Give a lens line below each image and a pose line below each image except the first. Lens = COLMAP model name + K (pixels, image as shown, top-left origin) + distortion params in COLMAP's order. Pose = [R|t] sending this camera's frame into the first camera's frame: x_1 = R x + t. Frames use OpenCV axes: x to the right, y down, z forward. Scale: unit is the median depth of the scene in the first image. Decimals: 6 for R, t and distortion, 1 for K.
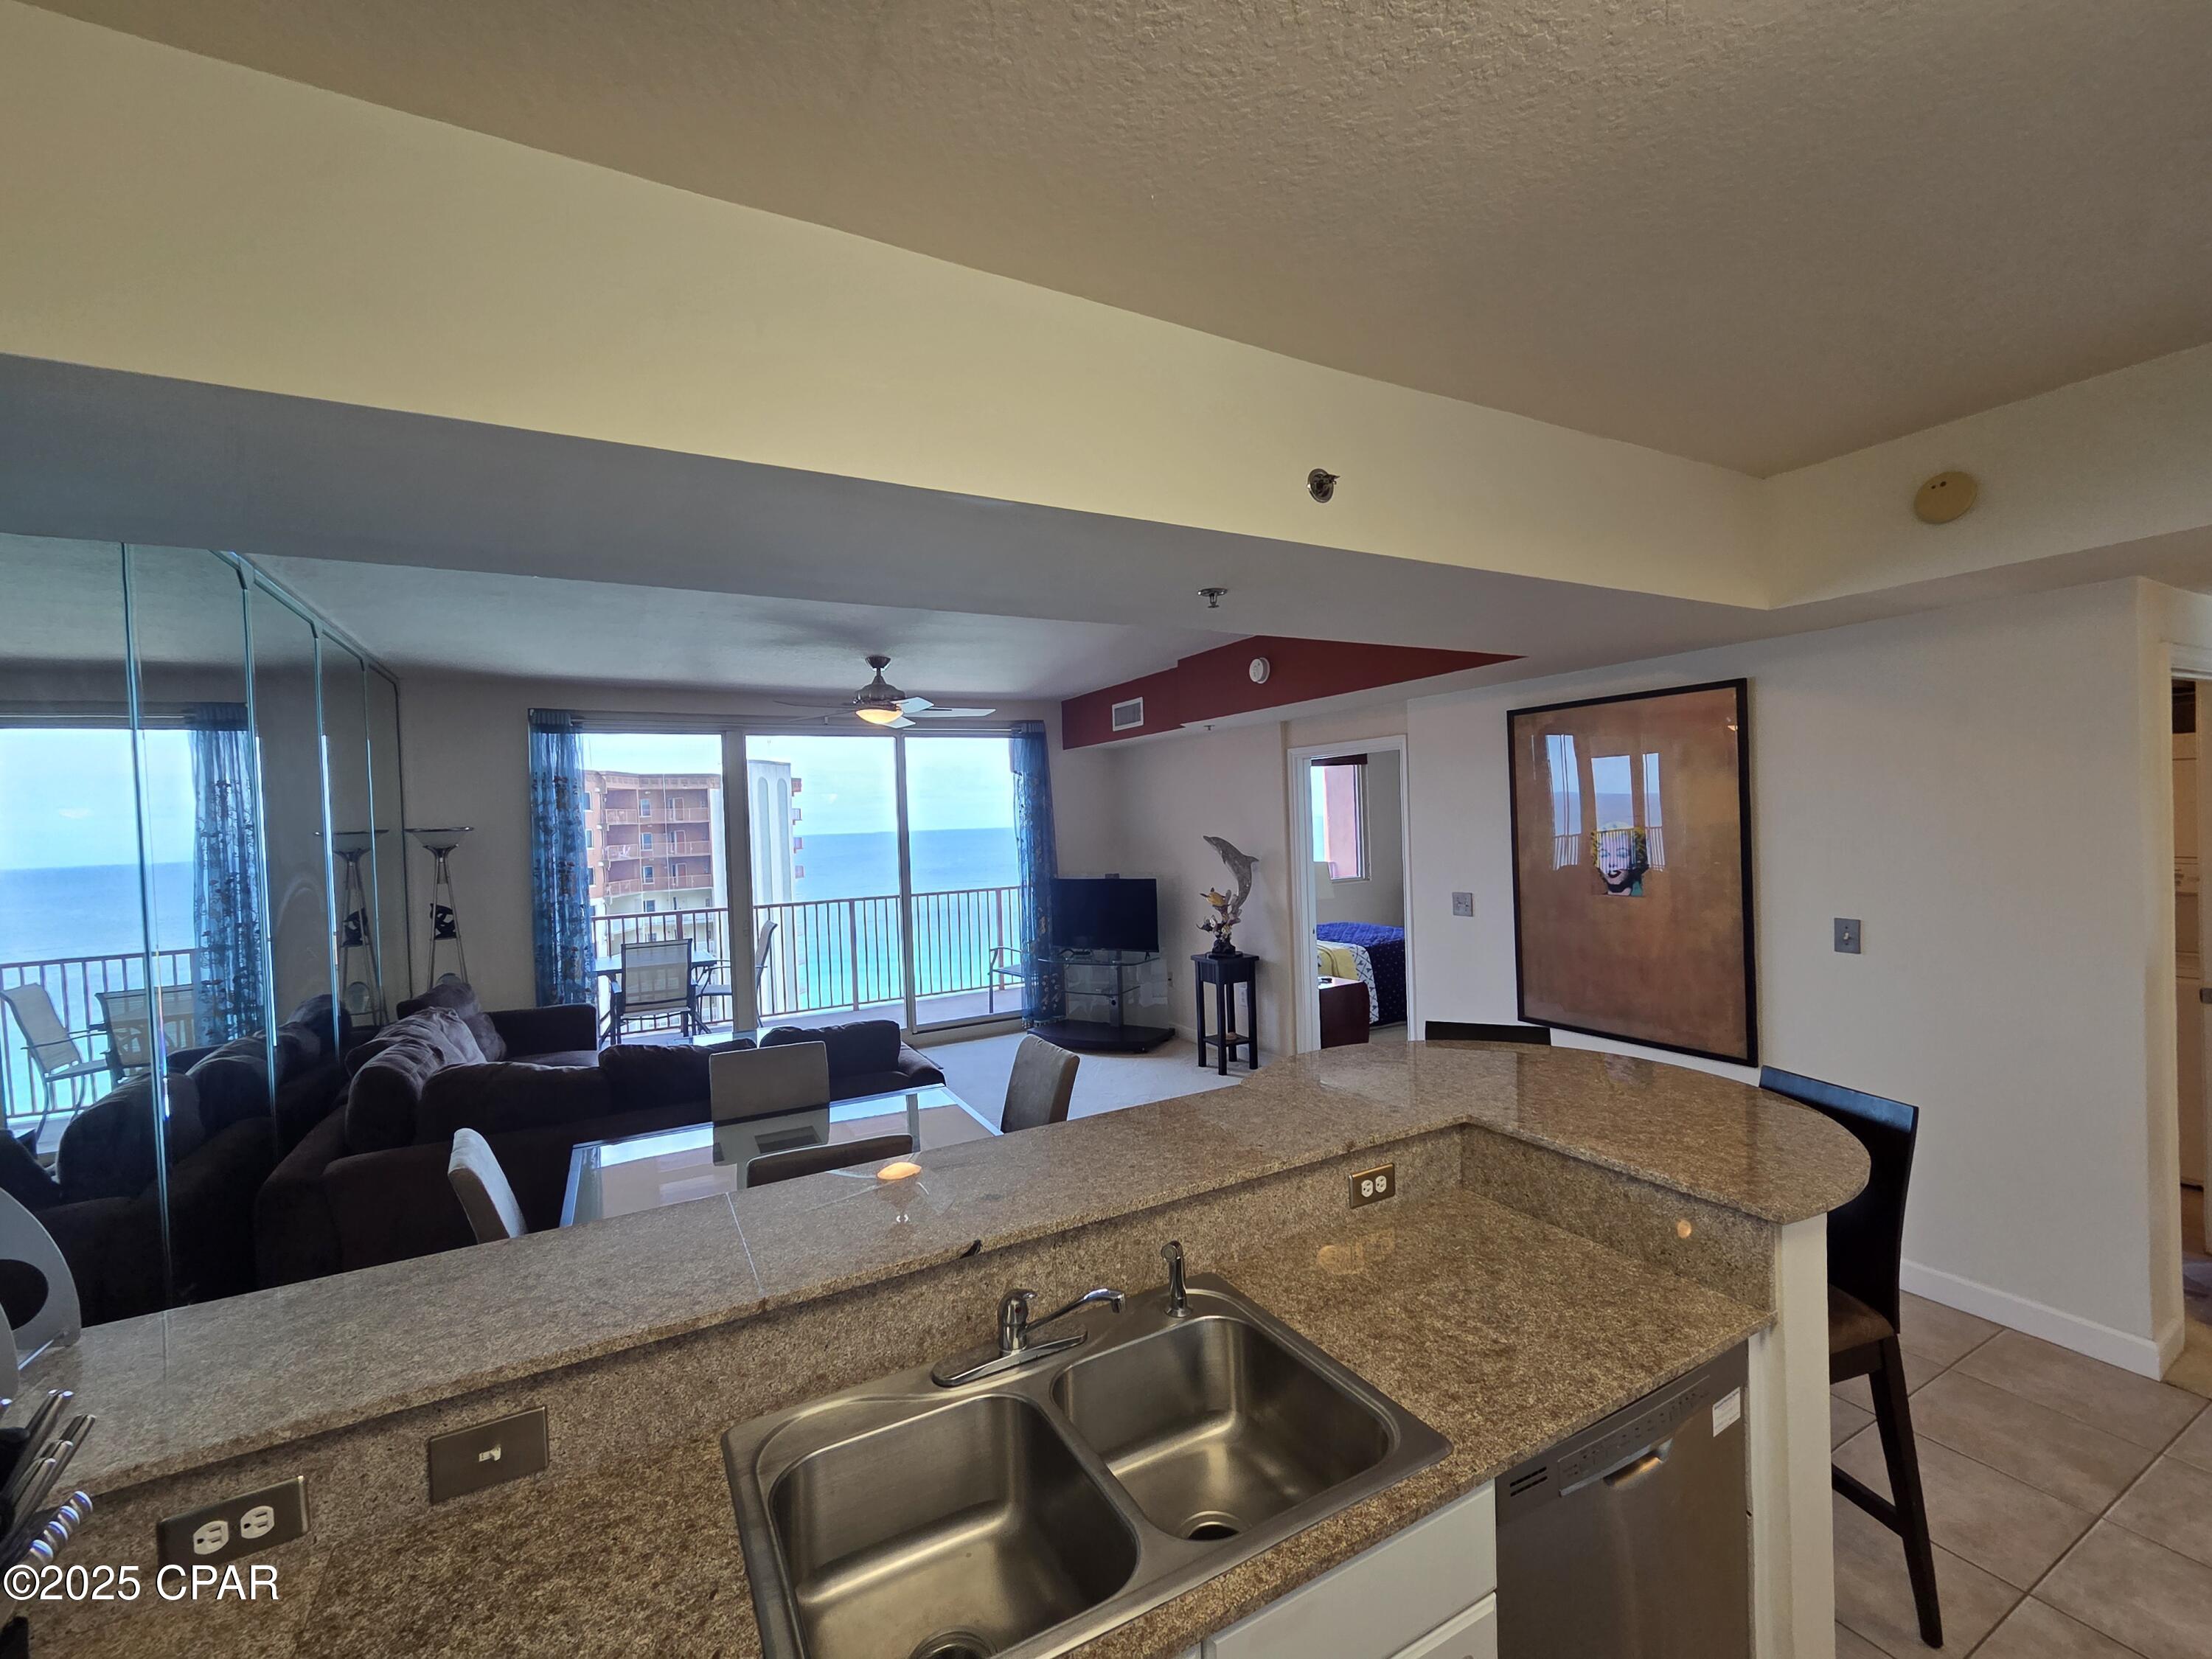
lens RADIAL K [[917.7, 0, 1100.0], [0, 917.7, 832.4], [0, 0, 1]] dist [0.001654, 0.000055]
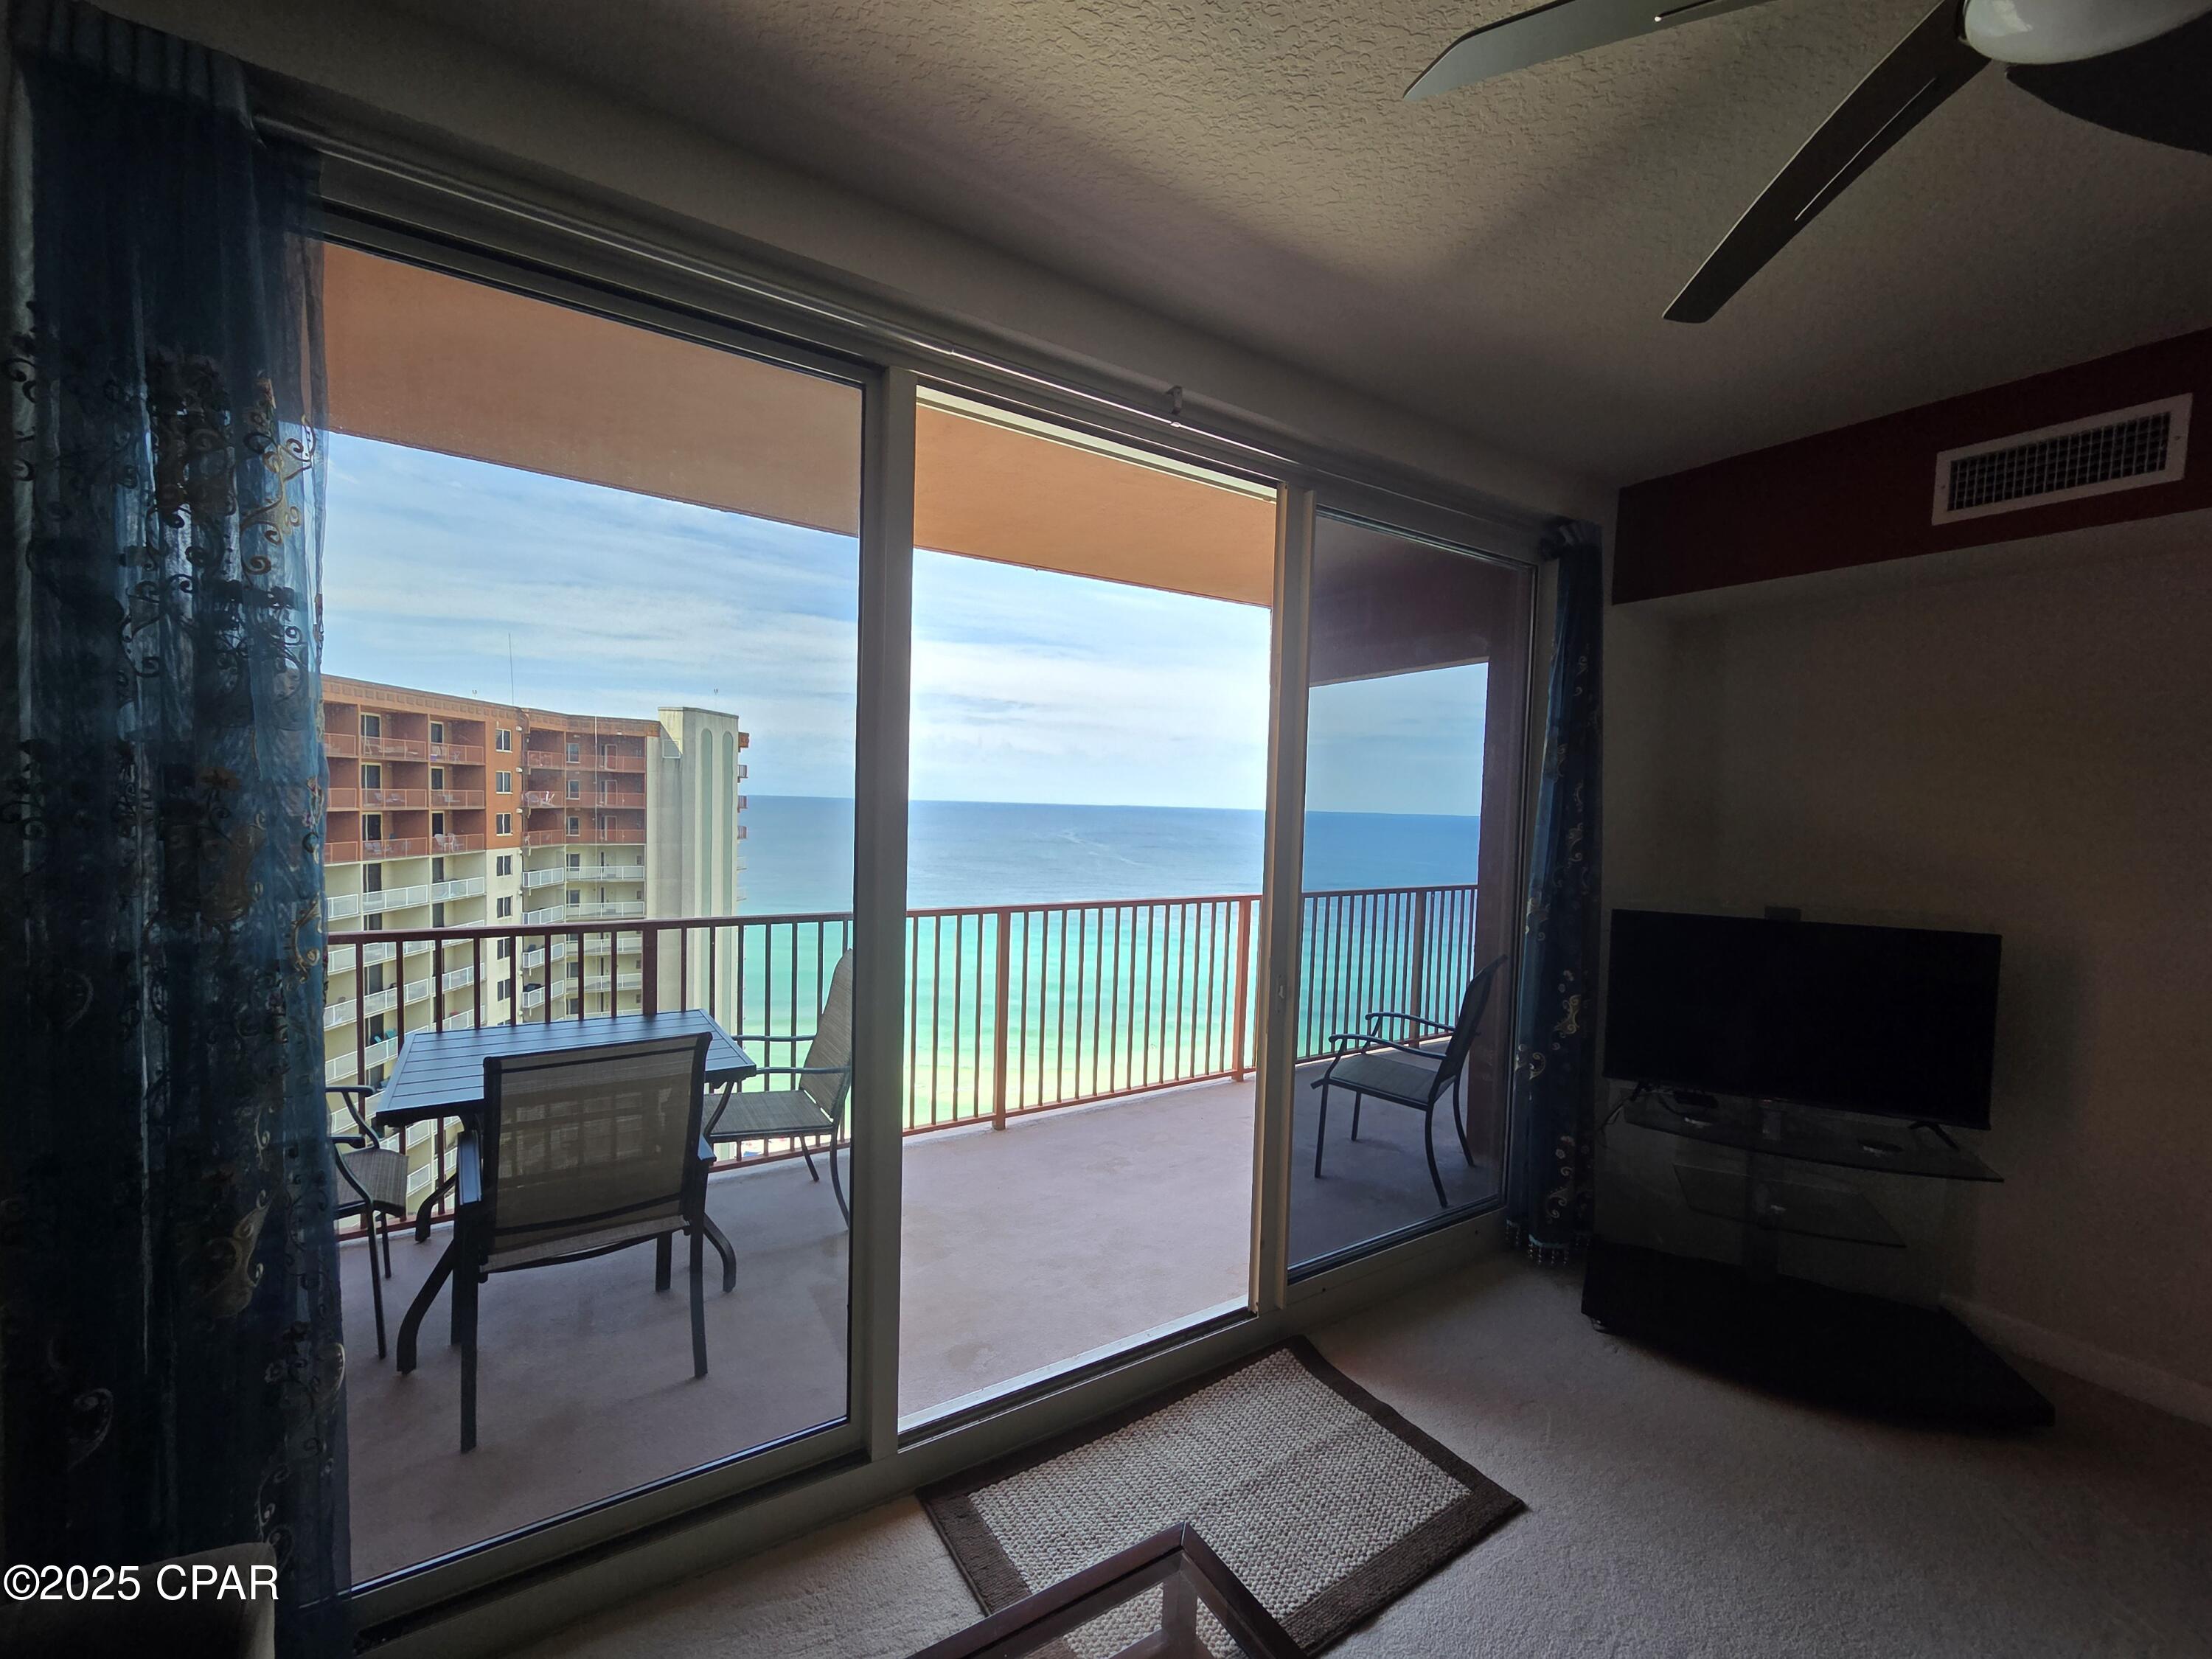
lens RADIAL K [[909.3, 0, 1130.3], [0, 909.3, 844.7], [0, 0, 1]] dist [0.004196, -0.000835]
pose [[0.993880, 0.060778, 0.092244, -0.302757], [-0.063859, 0.997483, 0.030818, 0.023475], [-0.090138, -0.036520, 0.995259, 0.611045]]
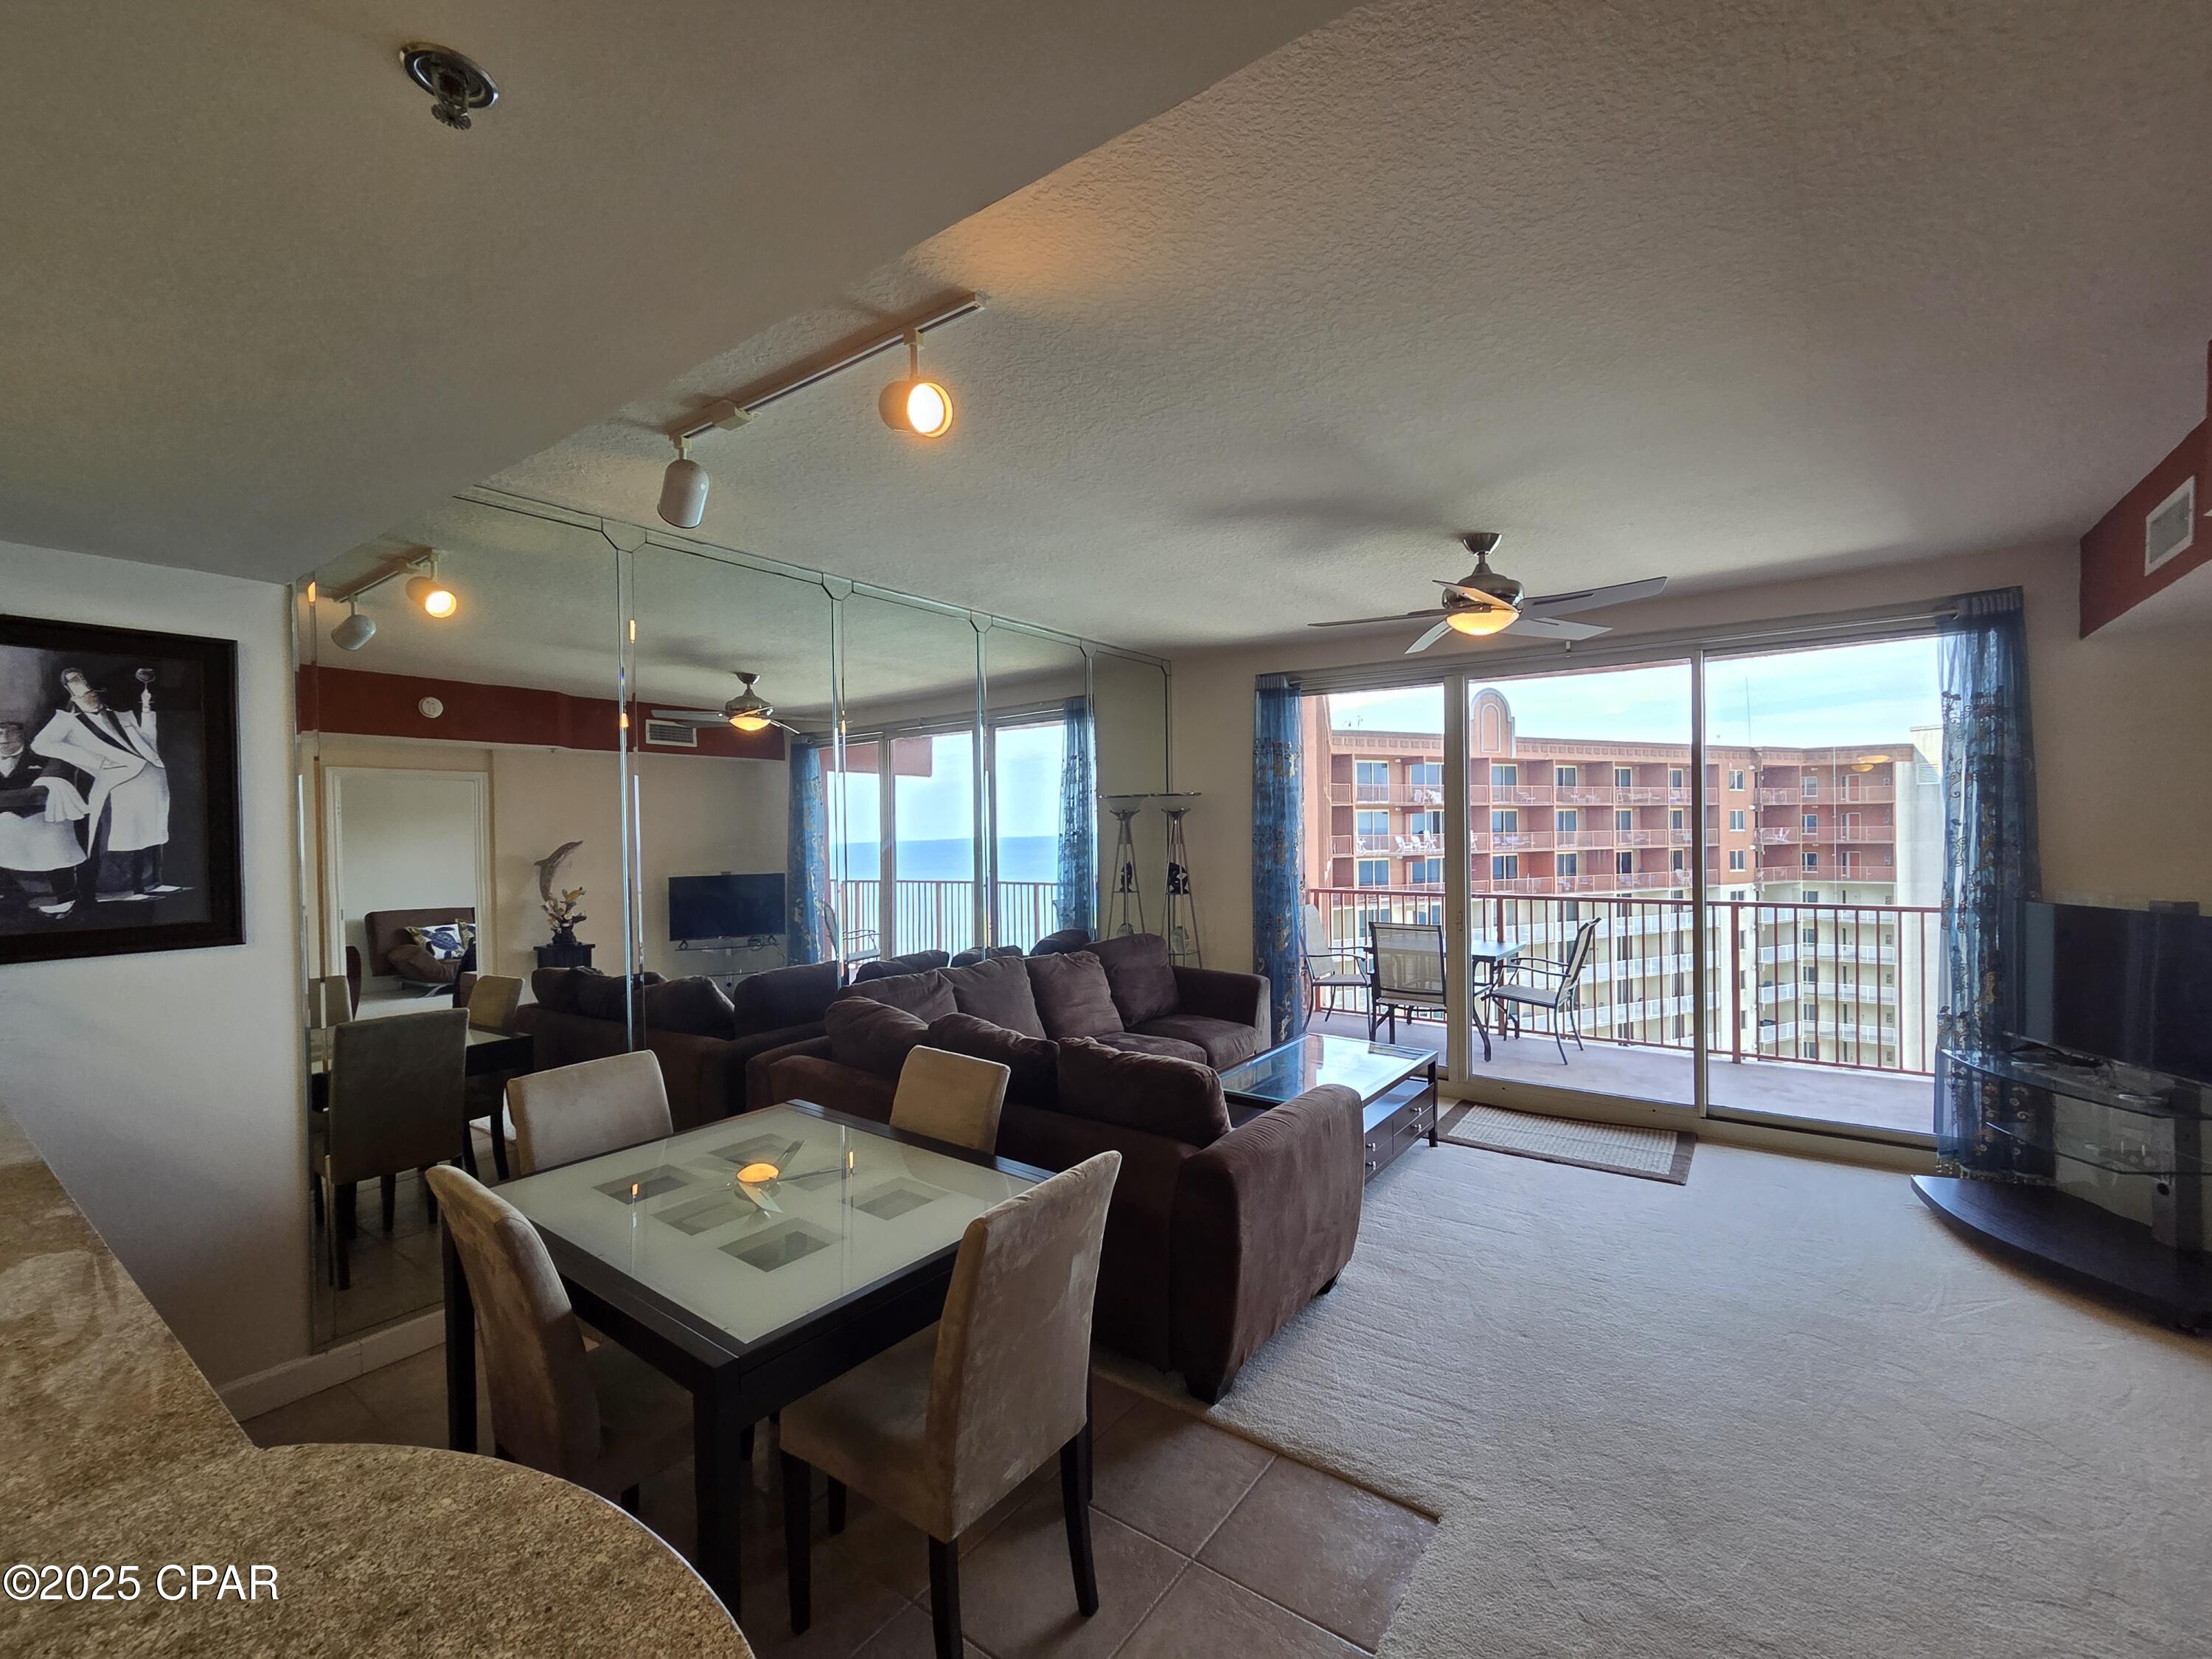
lens RADIAL K [[909.3, 0, 1137.6], [0, 909.3, 835.9], [0, 0, 1]] dist [0.004196, -0.000835]
pose [[0.443188, 0.037244, -0.895655, 0.176162], [-0.014794, 0.999304, 0.034233, 0.006260], [0.896306, -0.001921, 0.443431, 0.346644]]
